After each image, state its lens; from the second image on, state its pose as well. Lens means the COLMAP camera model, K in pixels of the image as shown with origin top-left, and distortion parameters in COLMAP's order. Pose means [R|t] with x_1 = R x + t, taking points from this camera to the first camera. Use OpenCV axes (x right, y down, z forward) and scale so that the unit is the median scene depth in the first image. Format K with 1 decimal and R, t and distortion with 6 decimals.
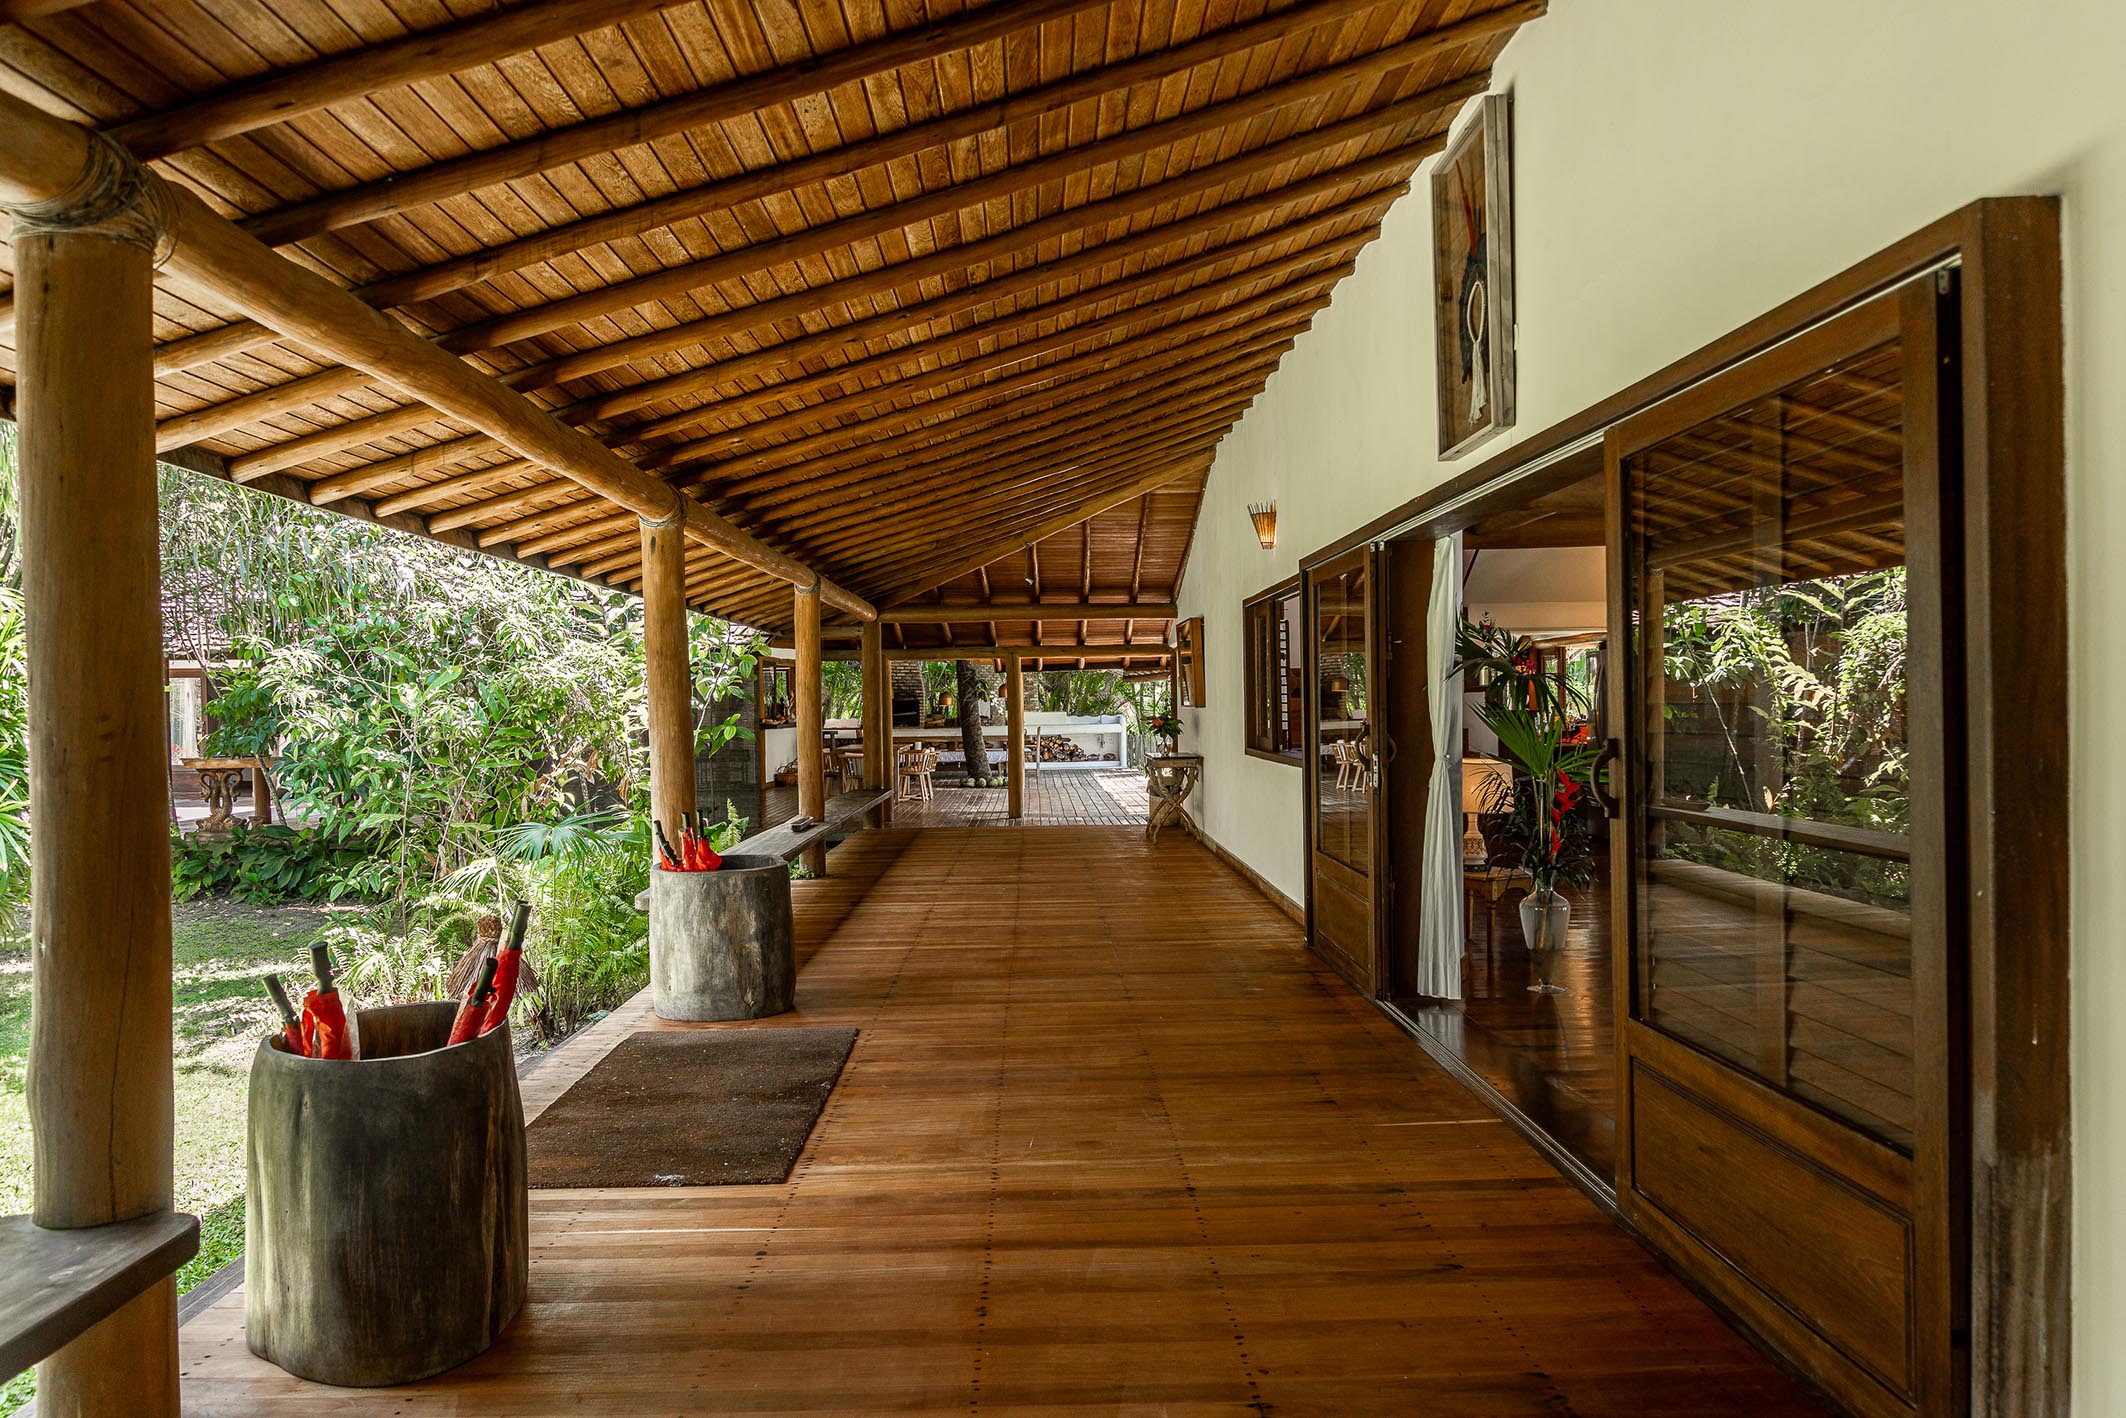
lens RADIAL K [[1465.7, 0, 1063.0], [0, 1465.7, 709.0], [0, 0, 1]] dist [-0.077695, 0.032621]
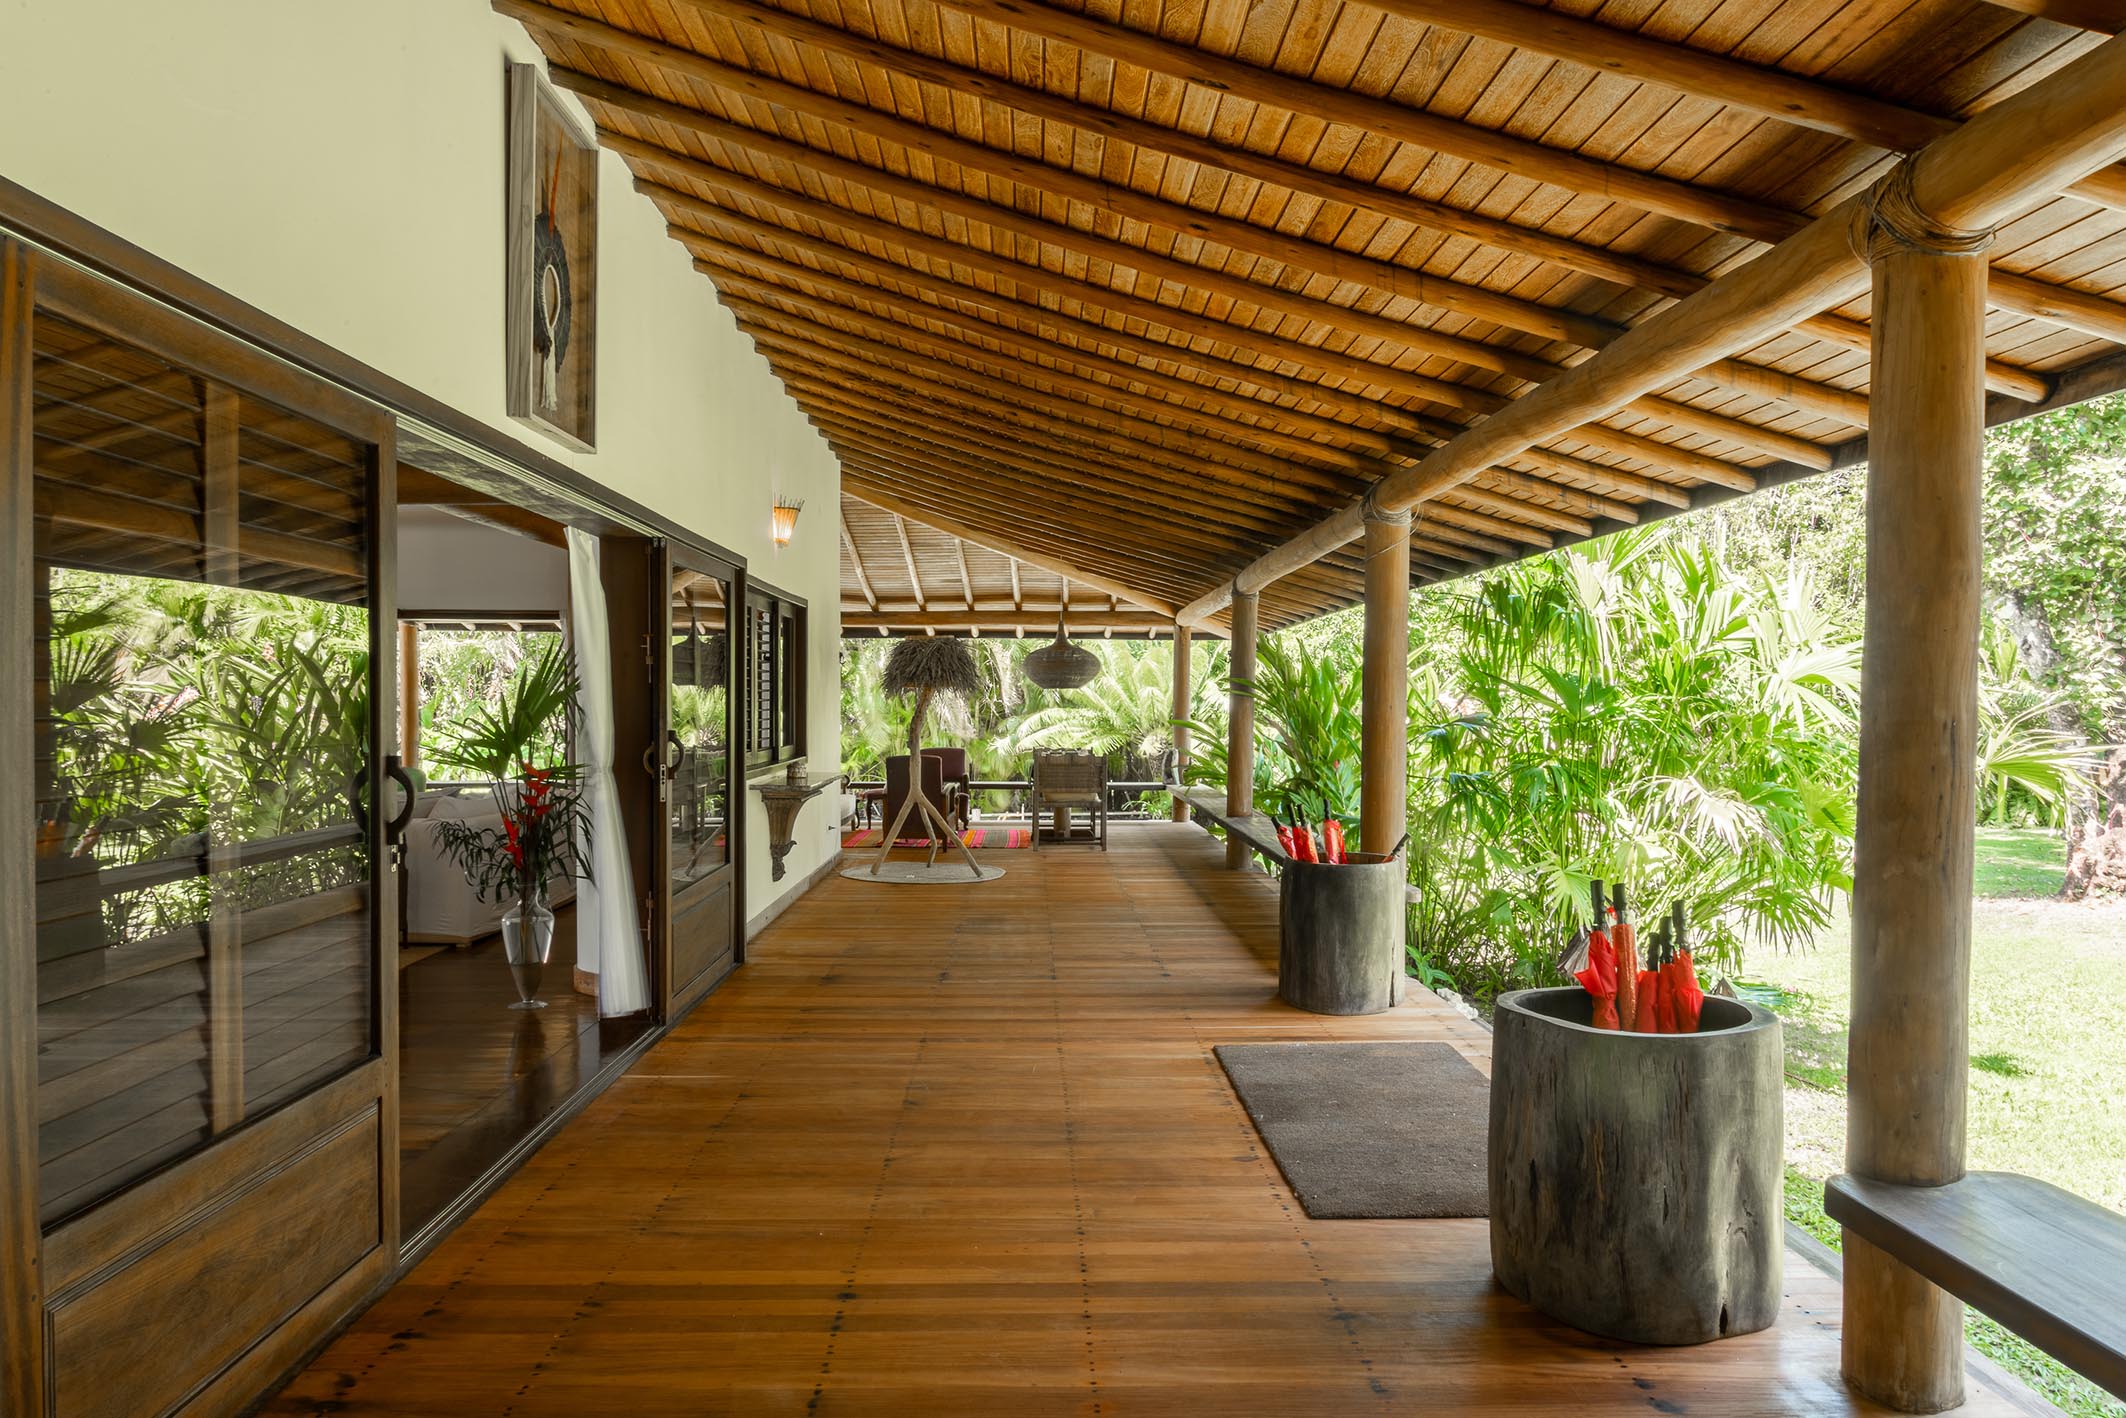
lens RADIAL K [[1465.7, 0, 1063.0], [0, 1465.7, 709.0], [0, 0, 1]] dist [-0.077695, 0.032621]
pose [[-0.999921, 0.012377, -0.002017, -0.047044], [0.012352, 0.999853, 0.011859, -0.013333], [0.002163, 0.011833, -0.999928, 2.196533]]
